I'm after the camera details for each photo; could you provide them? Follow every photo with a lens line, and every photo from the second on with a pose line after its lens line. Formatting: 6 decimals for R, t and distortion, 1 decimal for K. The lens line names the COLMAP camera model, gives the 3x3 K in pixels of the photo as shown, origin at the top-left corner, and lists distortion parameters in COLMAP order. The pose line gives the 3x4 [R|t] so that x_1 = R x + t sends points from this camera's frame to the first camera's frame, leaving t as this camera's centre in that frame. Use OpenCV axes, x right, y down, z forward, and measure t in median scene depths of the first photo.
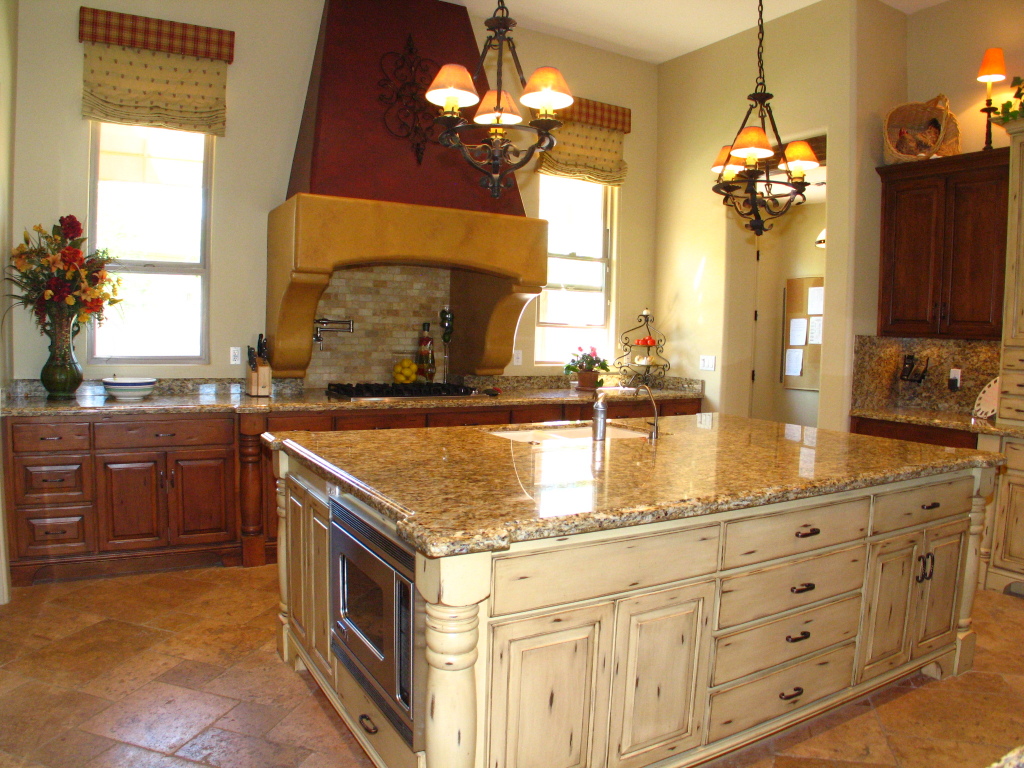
lens RADIAL K [[758.4, 0, 503.5], [0, 758.4, 386.3], [0, 0, 1]] dist [-0.200126, 0.088326]
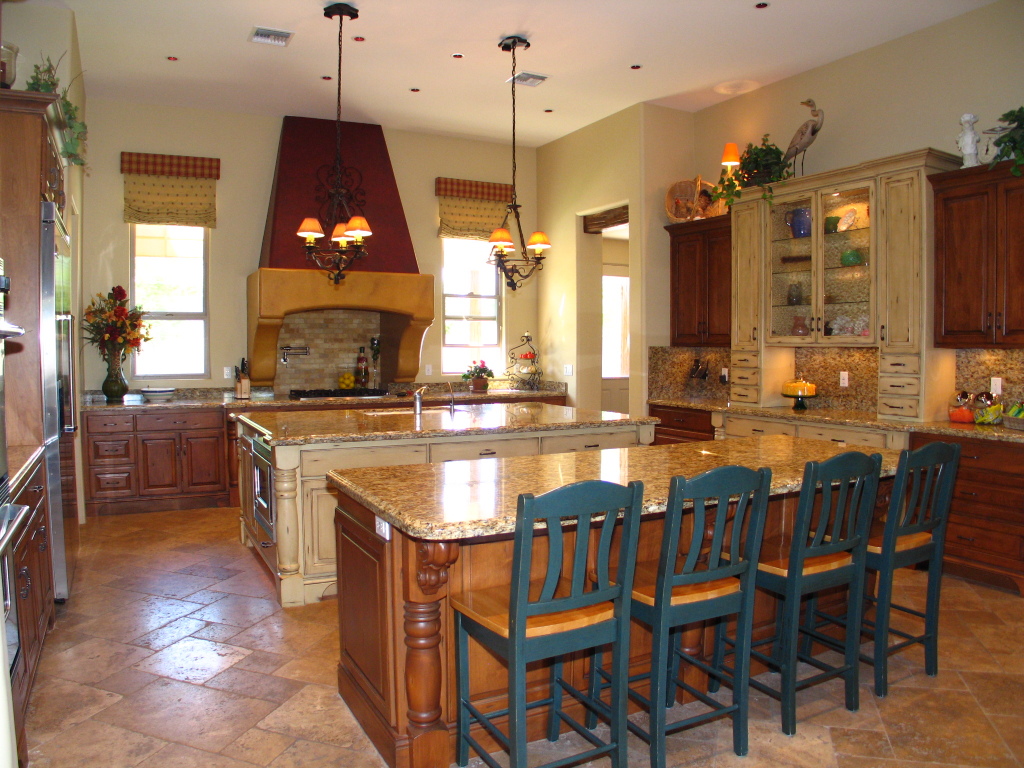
lens RADIAL K [[758.4, 0, 503.5], [0, 758.4, 386.3], [0, 0, 1]] dist [-0.200126, 0.088326]
pose [[0.998741, -0.024601, -0.043727, 0.279800], [0.023611, 0.999456, -0.023017, 0.036351], [0.044269, 0.021956, 0.998778, -0.506012]]
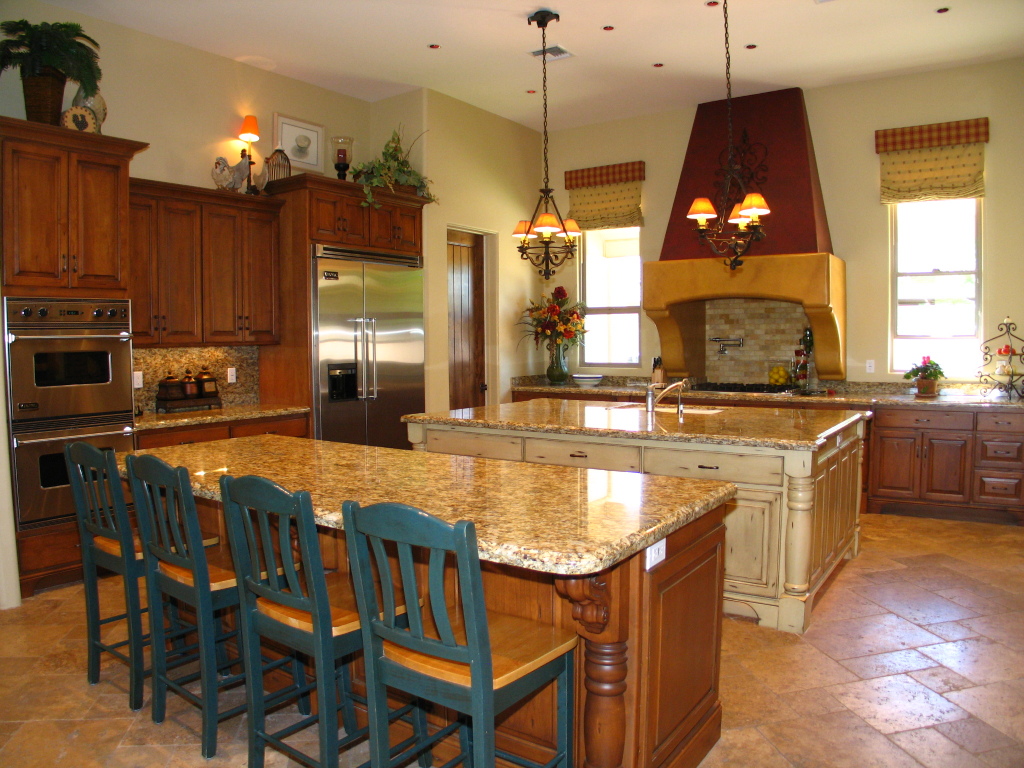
lens RADIAL K [[758.4, 0, 503.5], [0, 758.4, 386.3], [0, 0, 1]] dist [-0.200126, 0.088326]
pose [[0.419496, 0.022504, -0.907478, 1.013003], [-0.044743, 0.998990, 0.004090, 0.017570], [0.906654, 0.038887, 0.420079, 0.031866]]
